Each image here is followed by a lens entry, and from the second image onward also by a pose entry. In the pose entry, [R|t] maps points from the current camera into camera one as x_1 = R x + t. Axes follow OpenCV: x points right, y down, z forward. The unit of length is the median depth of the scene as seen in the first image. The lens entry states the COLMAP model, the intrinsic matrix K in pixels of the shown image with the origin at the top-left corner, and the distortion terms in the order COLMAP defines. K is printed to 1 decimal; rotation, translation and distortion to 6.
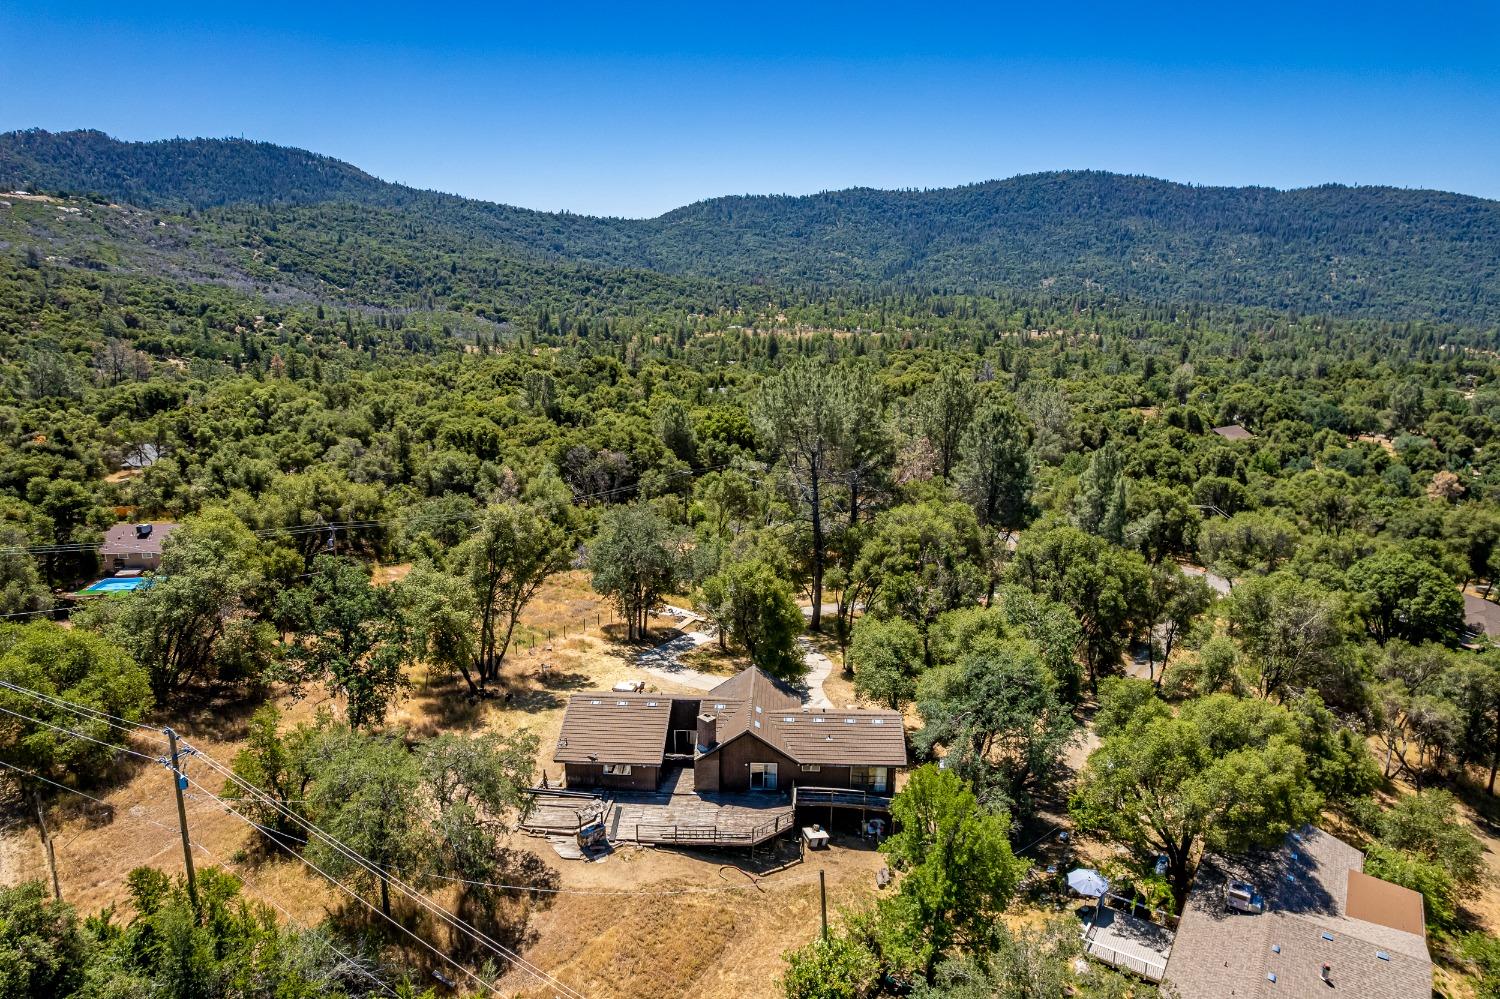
lens RADIAL K [[969.8, 0, 750.0], [0, 969.8, 499.5], [0, 0, 1]] dist [-0.069897, 0.062226]
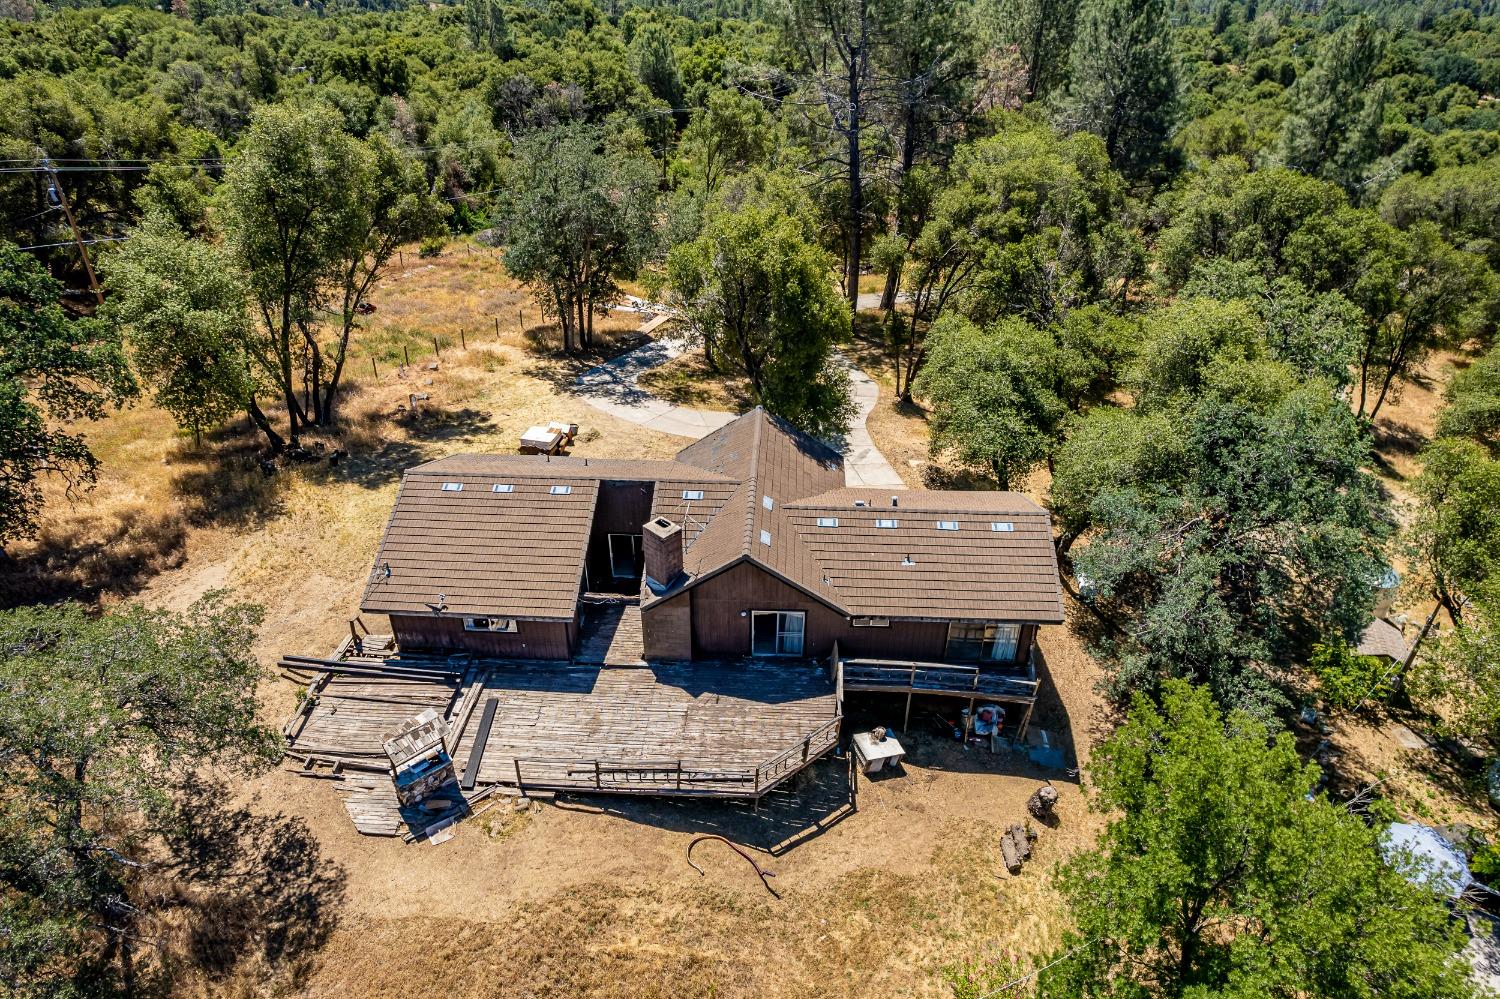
lens RADIAL K [[969.8, 0, 750.0], [0, 969.8, 499.5], [0, 0, 1]] dist [-0.069897, 0.062226]
pose [[0.999996, -0.000229, -0.002663, 0.000517], [0.001040, 0.951114, 0.308839, 0.045193], [0.002462, -0.308840, 0.951111, 0.396673]]
